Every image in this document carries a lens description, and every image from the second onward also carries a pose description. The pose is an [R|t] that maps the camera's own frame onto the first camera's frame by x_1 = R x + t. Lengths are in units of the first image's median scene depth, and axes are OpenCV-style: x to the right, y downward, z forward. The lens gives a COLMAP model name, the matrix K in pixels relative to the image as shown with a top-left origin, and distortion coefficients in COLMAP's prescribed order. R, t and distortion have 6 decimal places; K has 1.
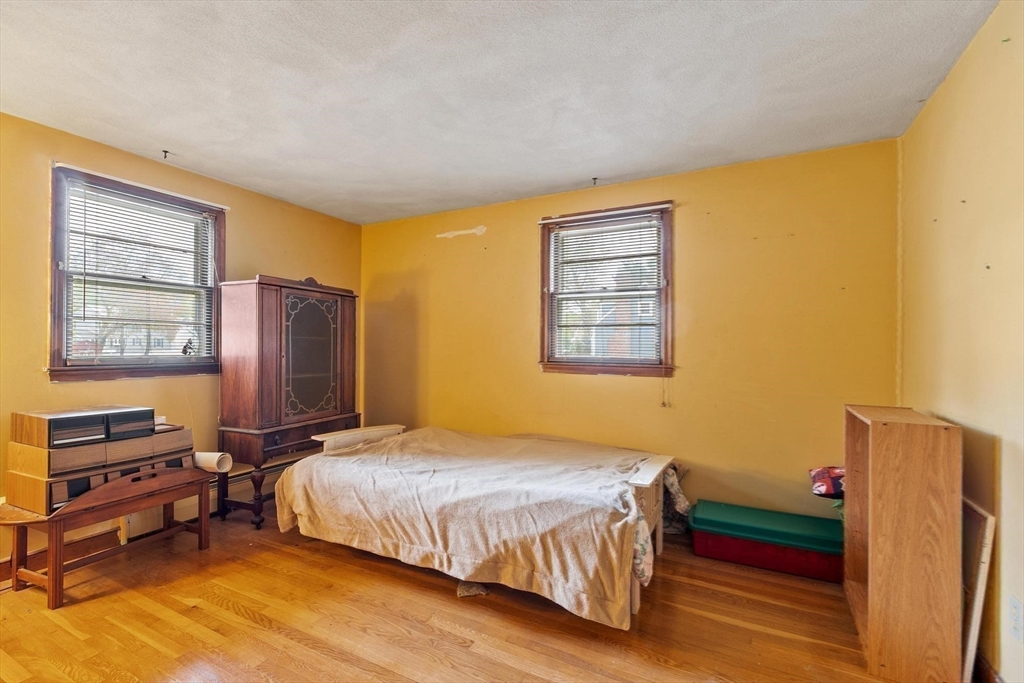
lens RADIAL K [[451.0, 0, 494.7], [0, 451.0, 352.2], [0, 0, 1]] dist [0.000073, 0.000048]
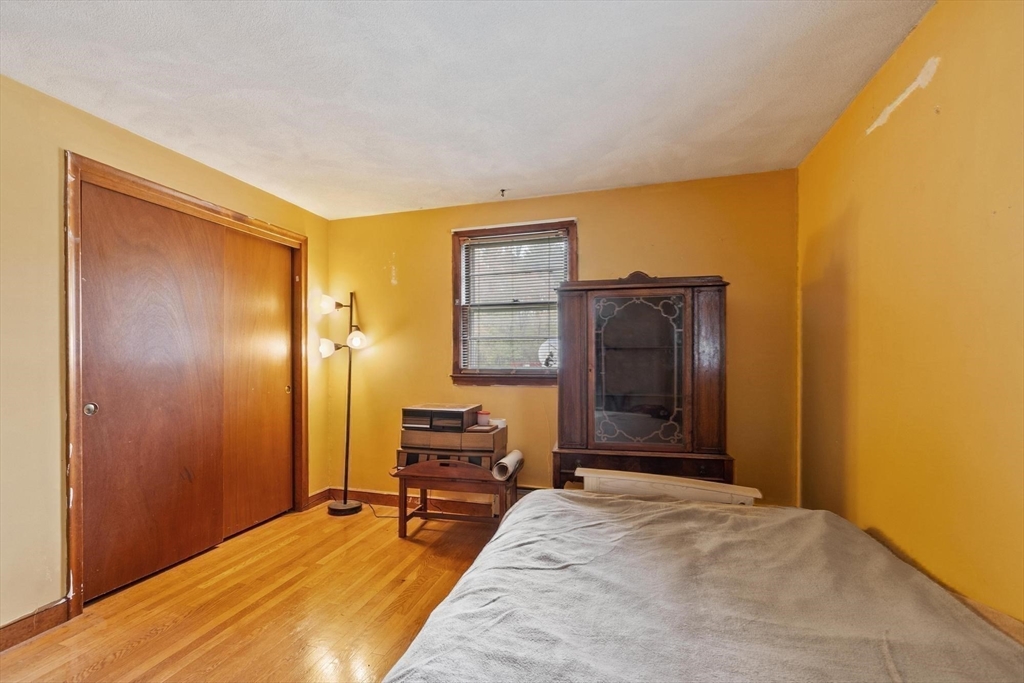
lens RADIAL K [[460.5, 0, 508.8], [0, 460.5, 364.7], [0, 0, 1]] dist [-0.001438, 0.000095]
pose [[0.204448, 0.007259, -0.978851, 0.424110], [-0.006541, 0.999960, 0.006050, -0.006175], [0.978856, 0.005166, 0.204487, 0.765800]]
